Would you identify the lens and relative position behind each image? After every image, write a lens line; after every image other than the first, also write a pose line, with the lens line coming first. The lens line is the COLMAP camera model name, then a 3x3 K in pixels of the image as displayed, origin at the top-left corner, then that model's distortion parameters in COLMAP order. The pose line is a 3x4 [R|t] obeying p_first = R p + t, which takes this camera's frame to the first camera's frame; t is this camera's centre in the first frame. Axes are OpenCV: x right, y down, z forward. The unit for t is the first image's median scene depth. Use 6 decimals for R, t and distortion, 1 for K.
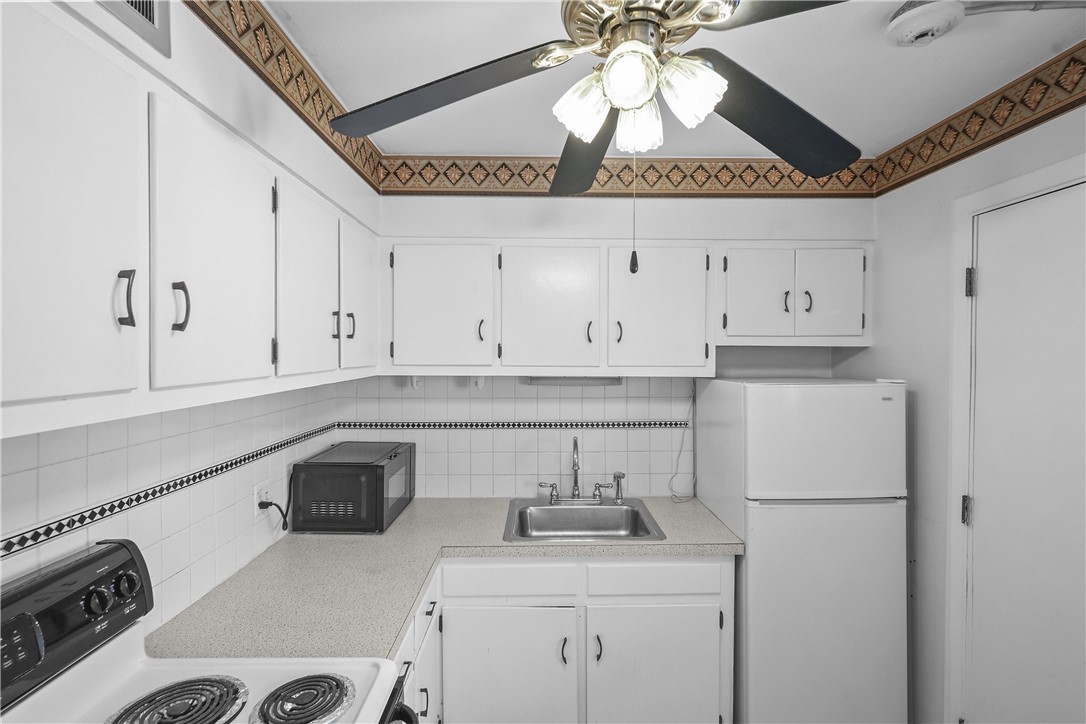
lens RADIAL K [[524.8, 0, 540.6], [0, 524.8, 360.4], [0, 0, 1]] dist [0.000554, 0.005288]
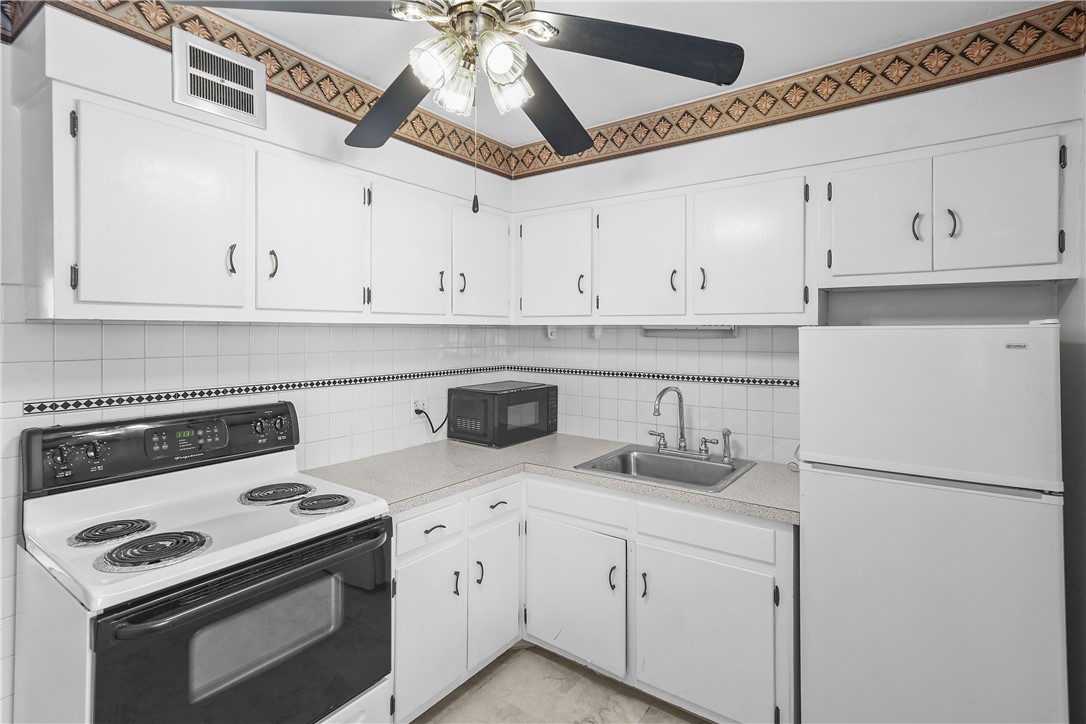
lens RADIAL K [[520.2, 0, 532.9], [0, 520.2, 334.6], [0, 0, 1]] dist [0.016036, 0.000756]
pose [[0.802350, 0.006430, -0.596819, 0.472855], [-0.013744, 0.999876, -0.007705, 0.060846], [0.596695, 0.014385, 0.802339, 0.040277]]
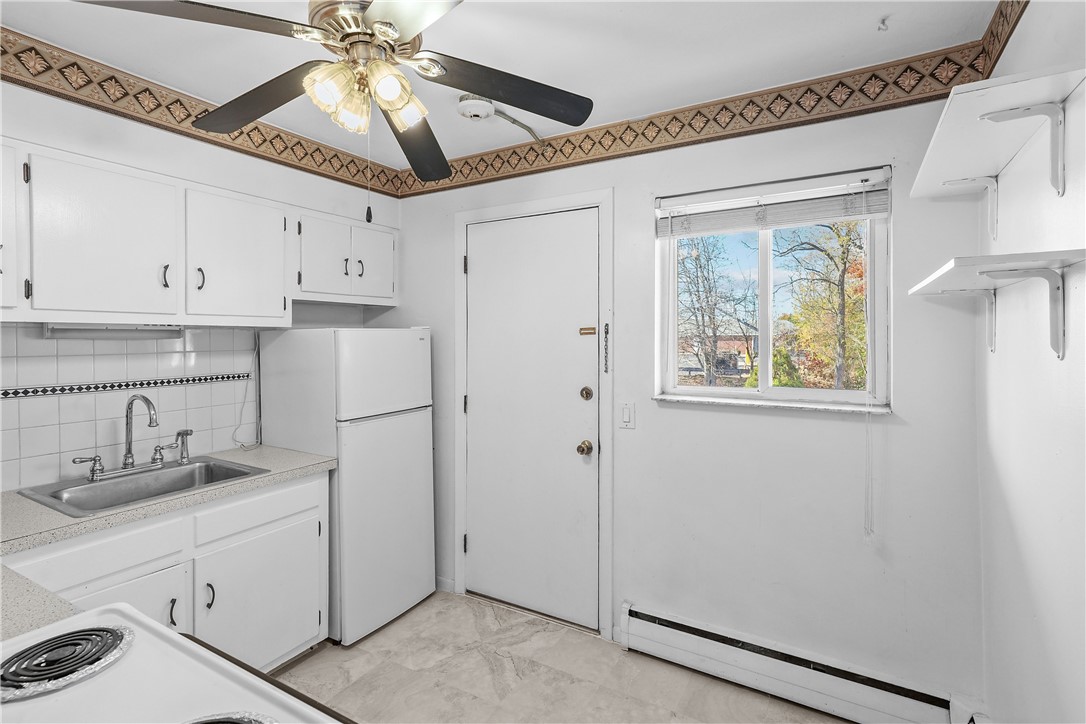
lens RADIAL K [[529.4, 0, 544.8], [0, 529.4, 344.8], [0, 0, 1]] dist [0.014430, 0.000857]
pose [[0.524558, -0.016278, 0.851219, -0.355163], [0.016956, 0.999819, 0.008670, 0.069634], [-0.851206, 0.009885, 0.524739, -0.057552]]
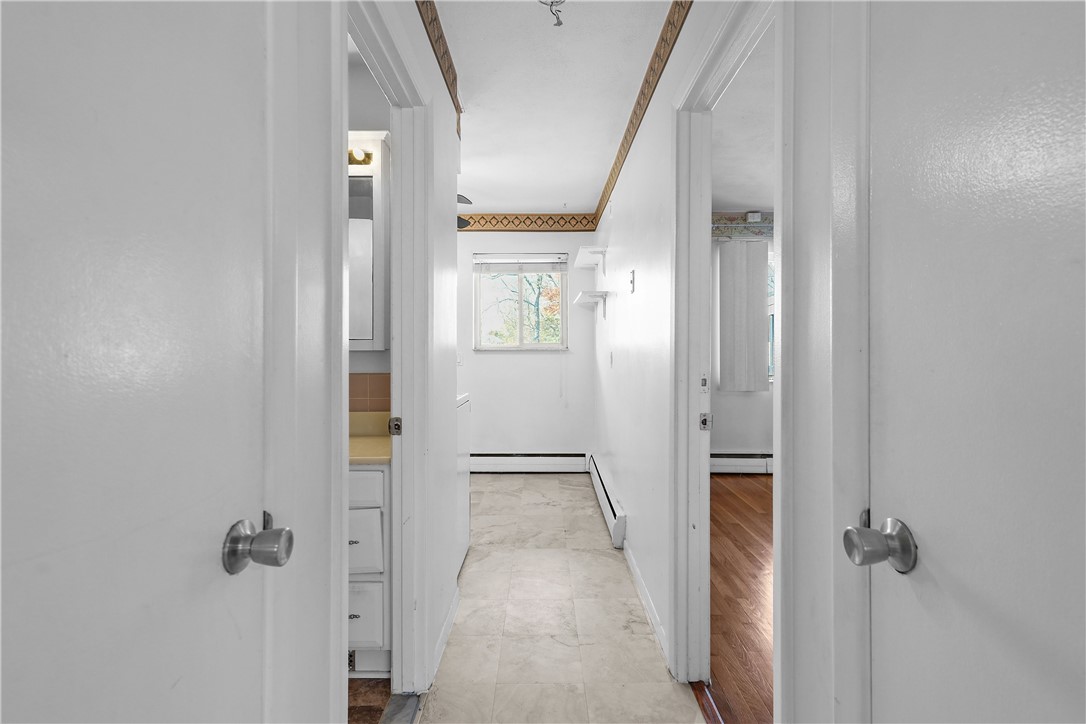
lens RADIAL K [[524.8, 0, 540.6], [0, 524.8, 360.4], [0, 0, 1]] dist [0.000554, 0.005288]
pose [[0.033528, -0.020571, 0.999226, -1.107233], [0.013964, 0.999700, 0.020113, 0.151406], [-0.999340, 0.013279, 0.033805, -0.045596]]
